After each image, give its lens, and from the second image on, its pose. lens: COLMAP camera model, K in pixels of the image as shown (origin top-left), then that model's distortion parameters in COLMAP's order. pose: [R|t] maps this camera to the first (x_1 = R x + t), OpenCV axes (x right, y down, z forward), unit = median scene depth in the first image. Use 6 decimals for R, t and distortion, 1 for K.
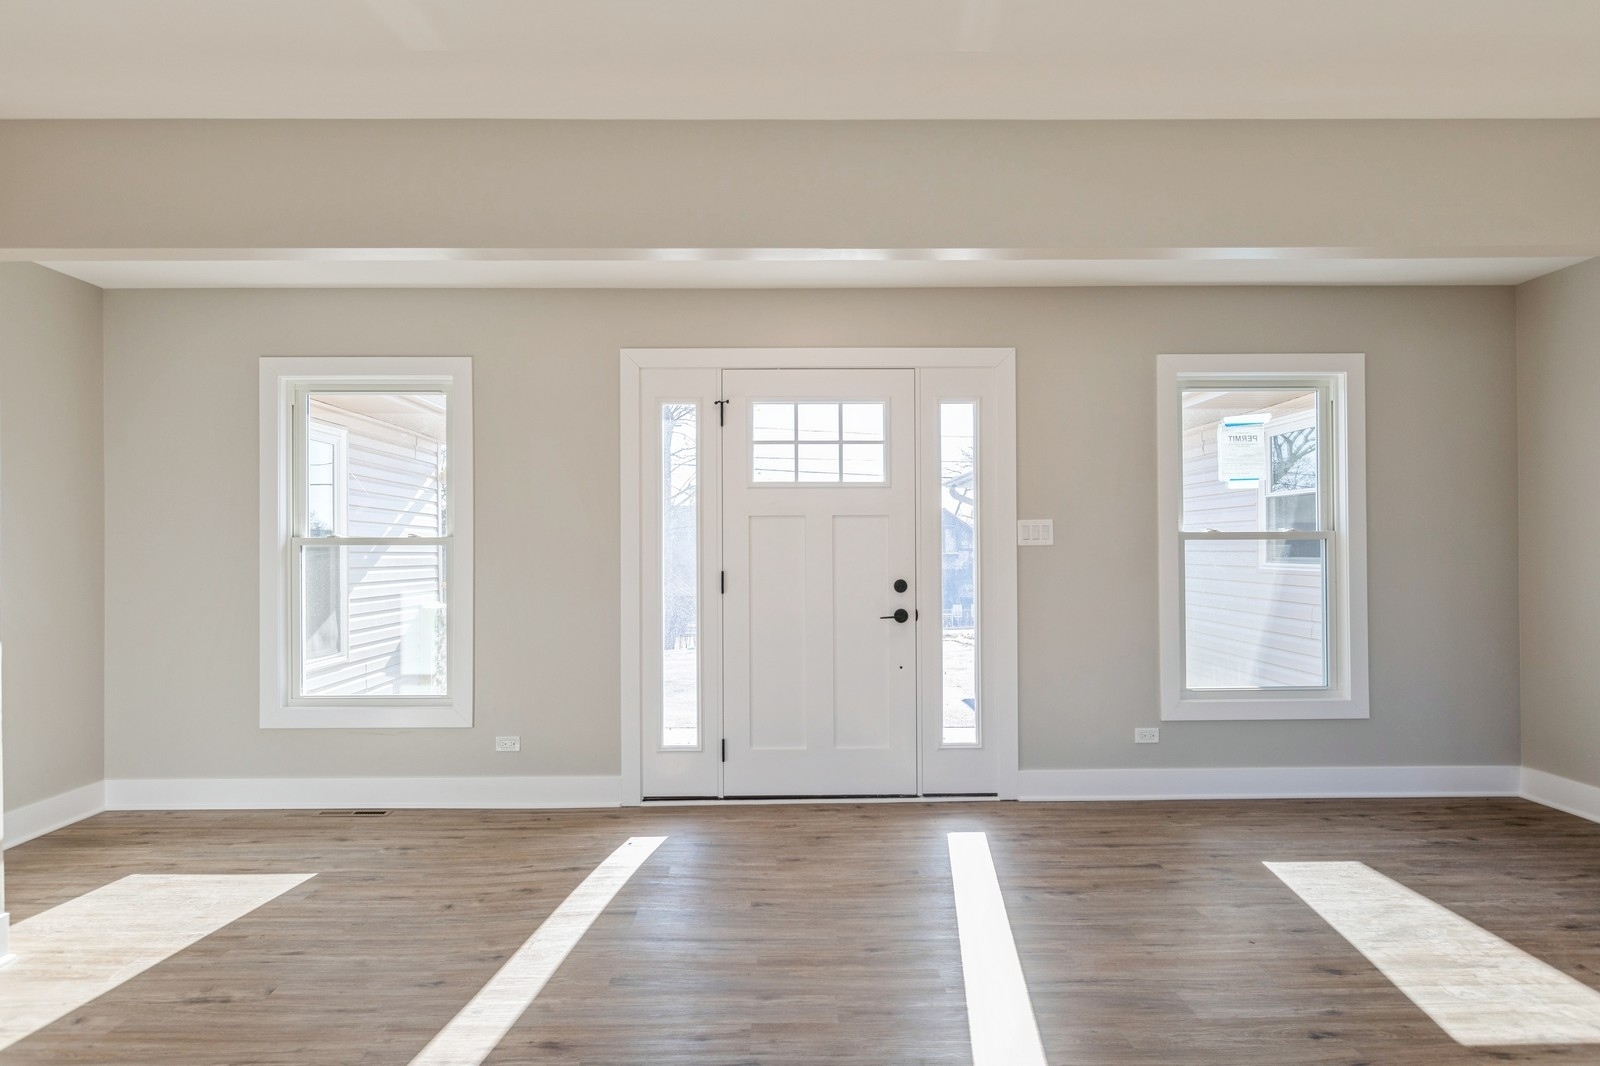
lens RADIAL K [[971.8, 0, 800.0], [0, 971.8, 533.0], [0, 0, 1]] dist [-0.007380, -0.000979]
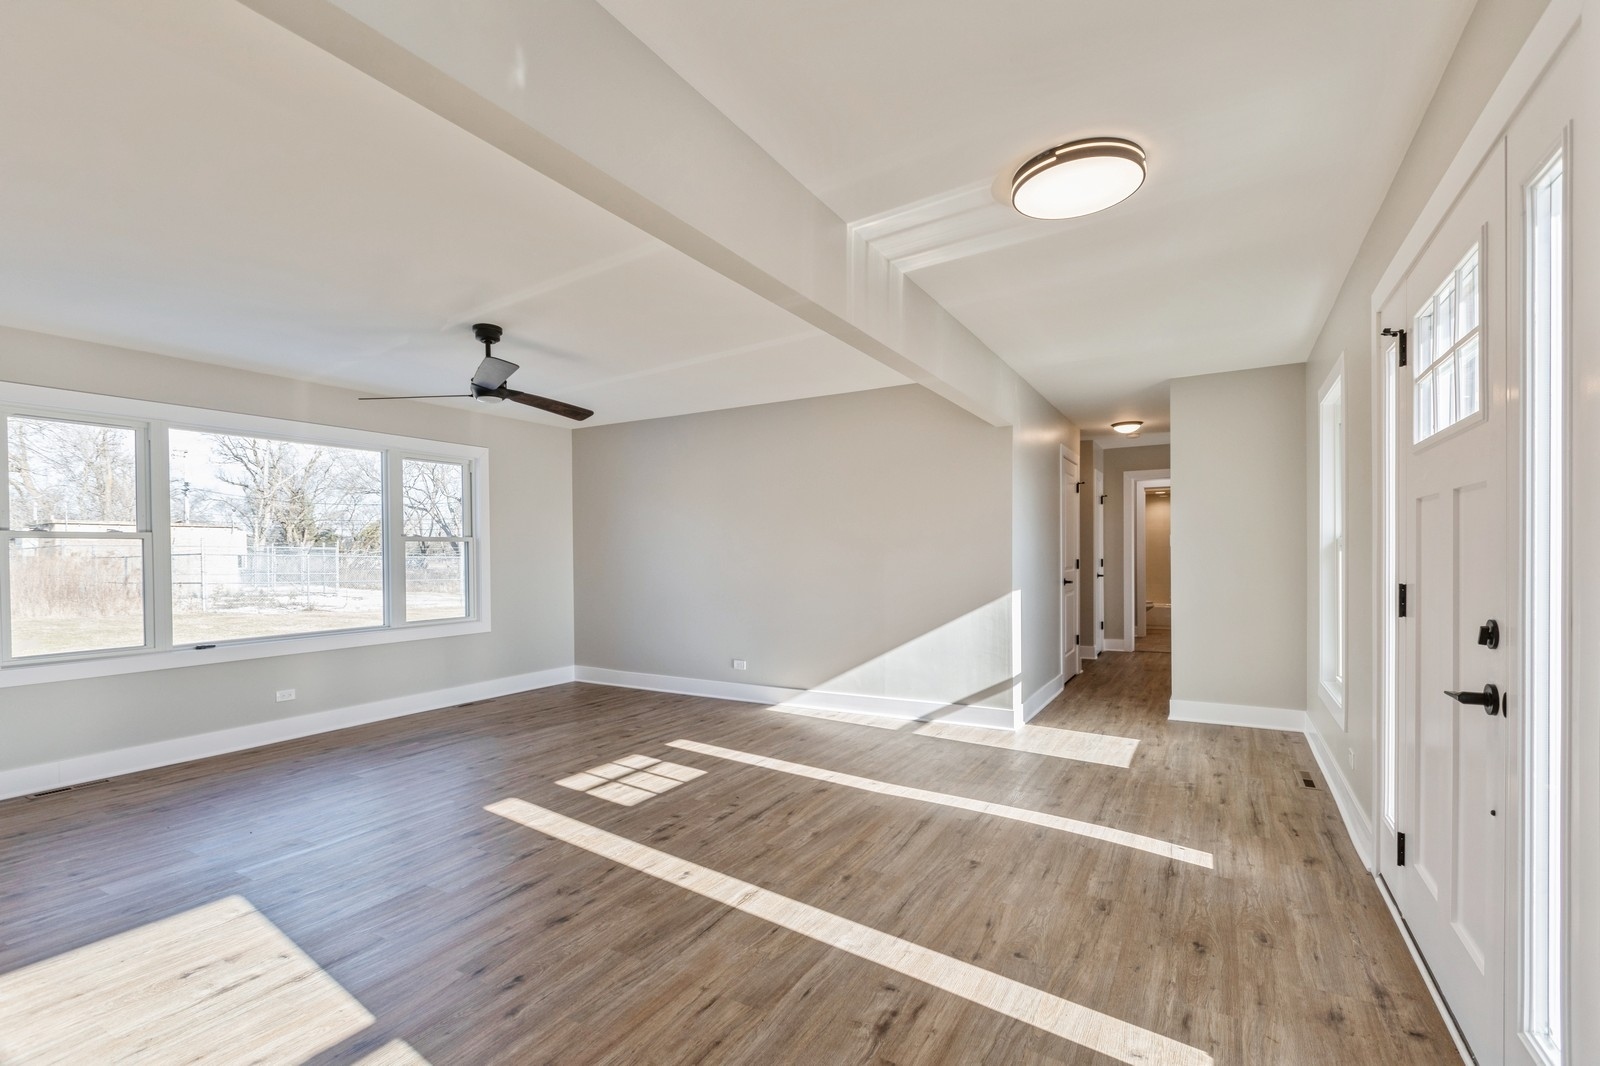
lens RADIAL K [[721.7, 0, 796.5], [0, 721.7, 561.6], [0, 0, 1]] dist [0.001216, 0.000303]
pose [[-0.521803, 0.017881, -0.852878, 0.727394], [0.028458, 0.999589, 0.003546, 0.012821], [0.852591, -0.022421, -0.522098, 1.166045]]
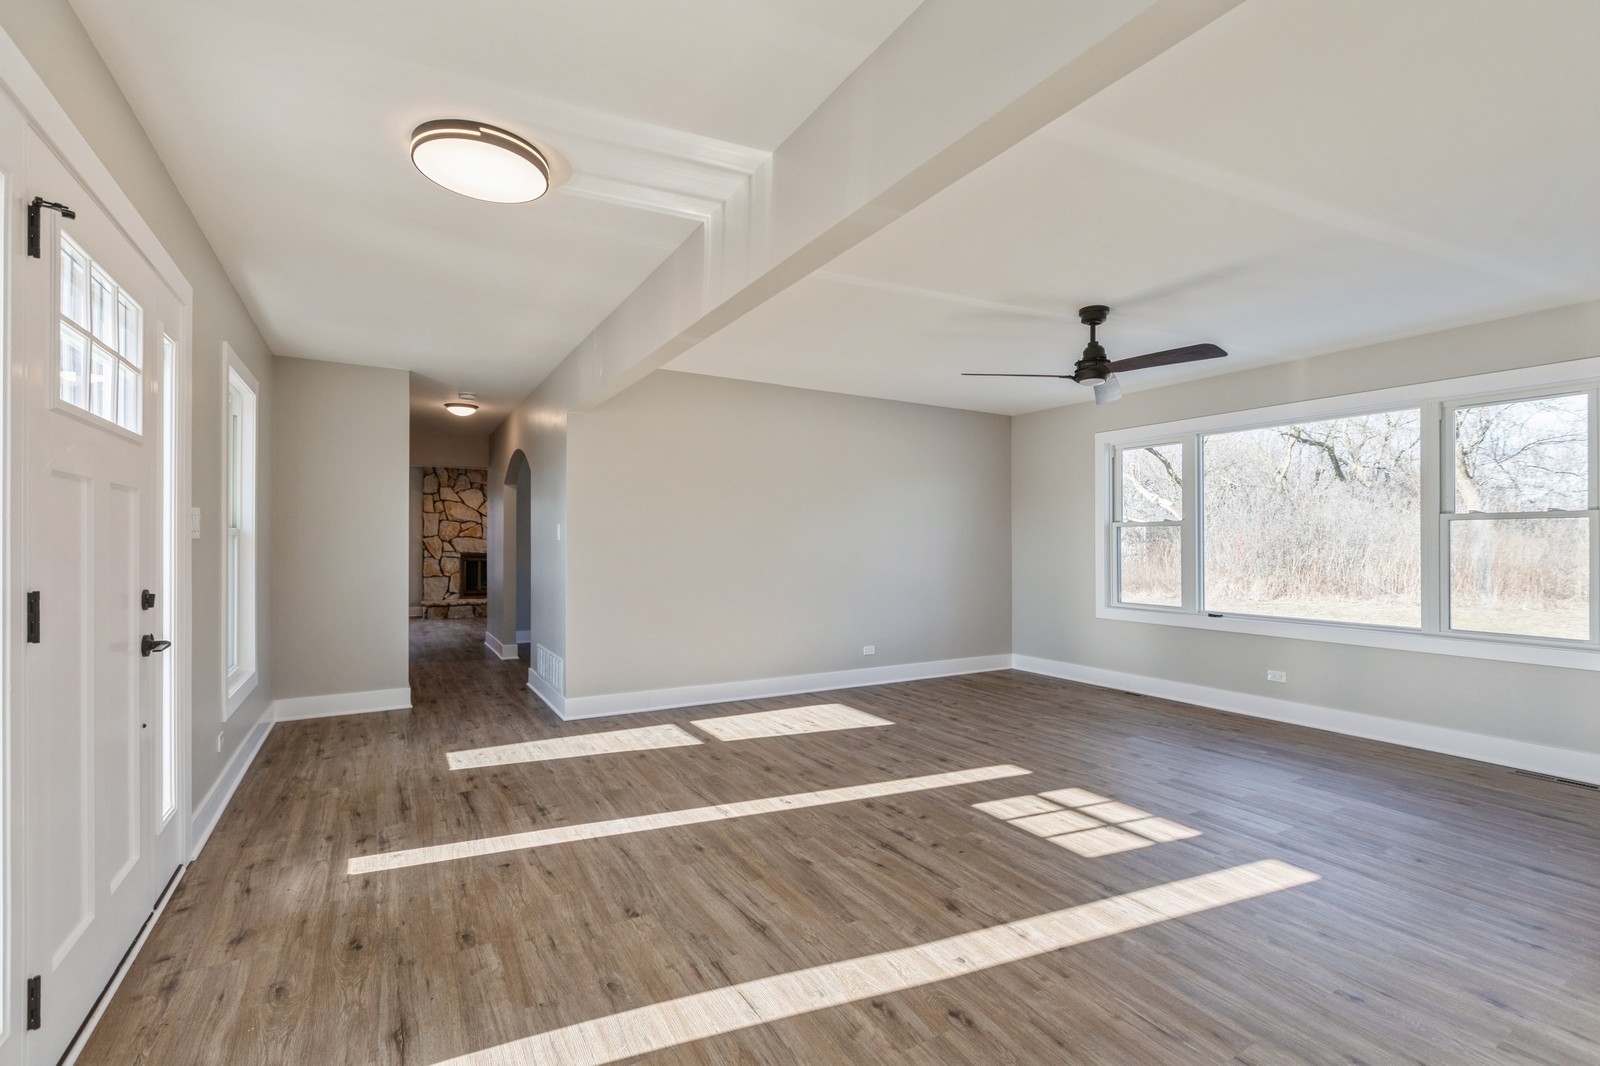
lens RADIAL K [[708.5, 0, 790.8], [0, 708.5, 539.8], [0, 0, 1]] dist [0.000537, -0.000676]
pose [[-0.482921, 0.005374, 0.875648, -0.668614], [-0.017729, 0.999716, -0.015914, 0.018841], [-0.875485, -0.023210, -0.482688, 1.105320]]
